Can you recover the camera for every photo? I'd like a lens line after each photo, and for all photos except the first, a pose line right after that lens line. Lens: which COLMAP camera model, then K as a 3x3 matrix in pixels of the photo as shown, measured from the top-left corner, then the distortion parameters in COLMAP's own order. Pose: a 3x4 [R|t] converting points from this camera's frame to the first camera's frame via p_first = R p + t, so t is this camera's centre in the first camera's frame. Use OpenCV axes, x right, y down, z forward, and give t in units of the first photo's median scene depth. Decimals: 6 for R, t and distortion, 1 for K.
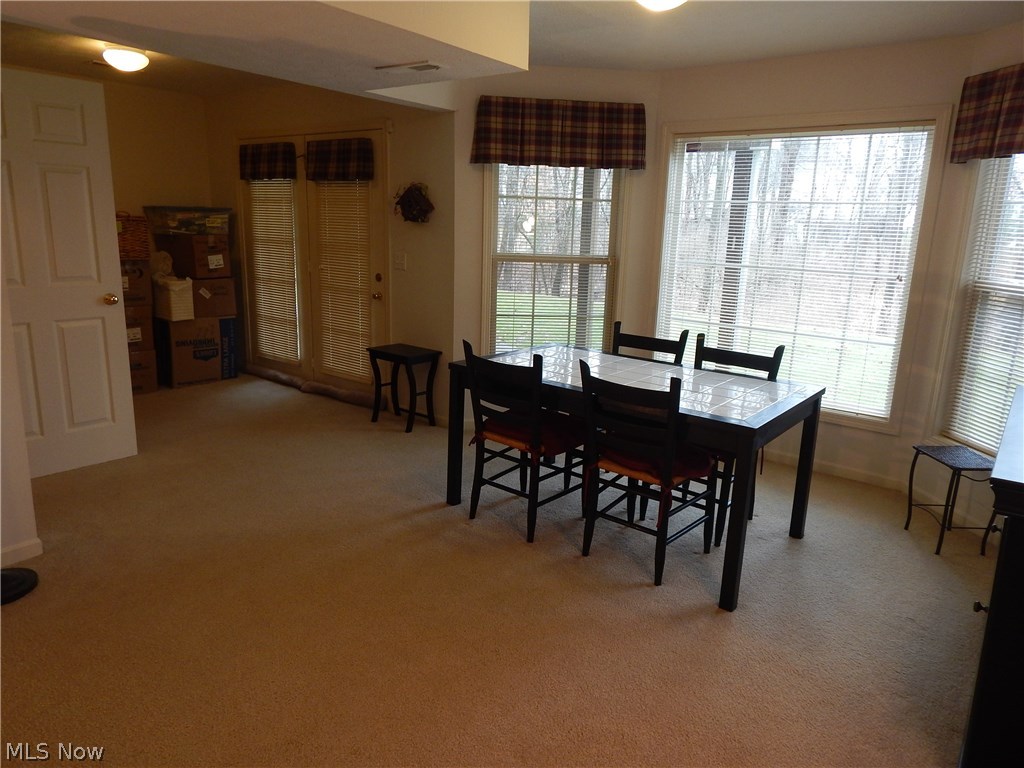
lens RADIAL K [[681.6, 0, 512.1], [0, 681.6, 385.2], [0, 0, 1]] dist [0.005011, -0.012617]
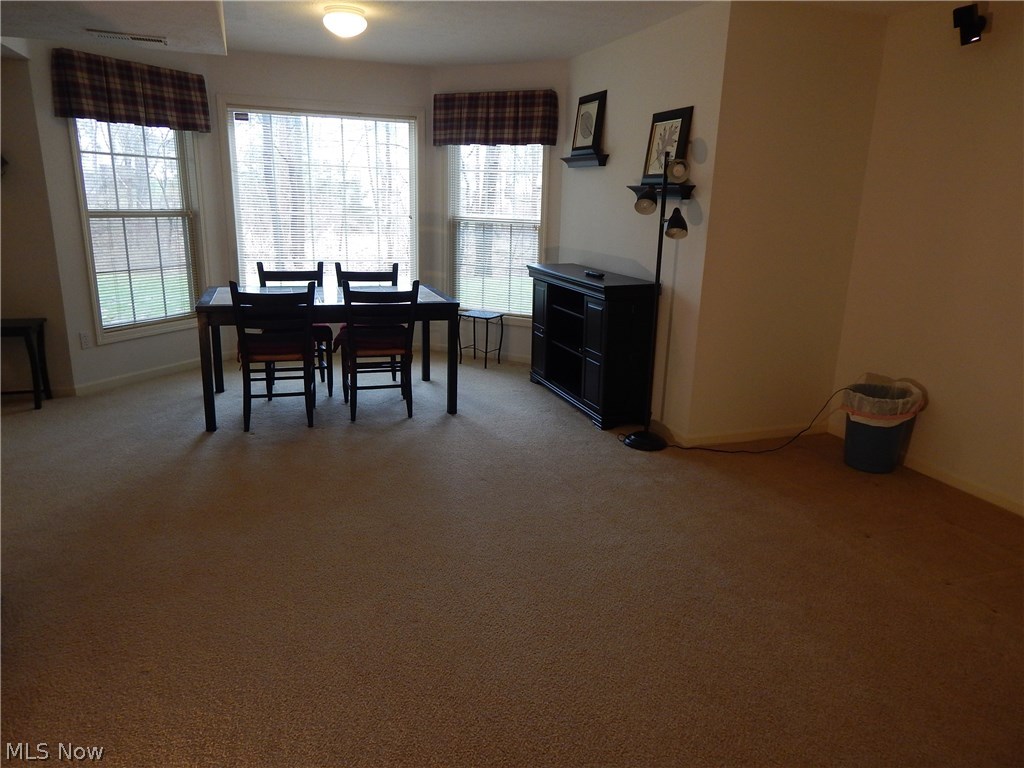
lens RADIAL K [[681.6, 0, 511.6], [0, 681.6, 381.9], [0, 0, 1]] dist [0.005011, -0.012617]
pose [[0.541121, -0.234263, 0.807657, -0.601120], [0.181973, 0.970279, 0.159512, 0.003292], [-0.821020, 0.060656, 0.567668, -0.057217]]
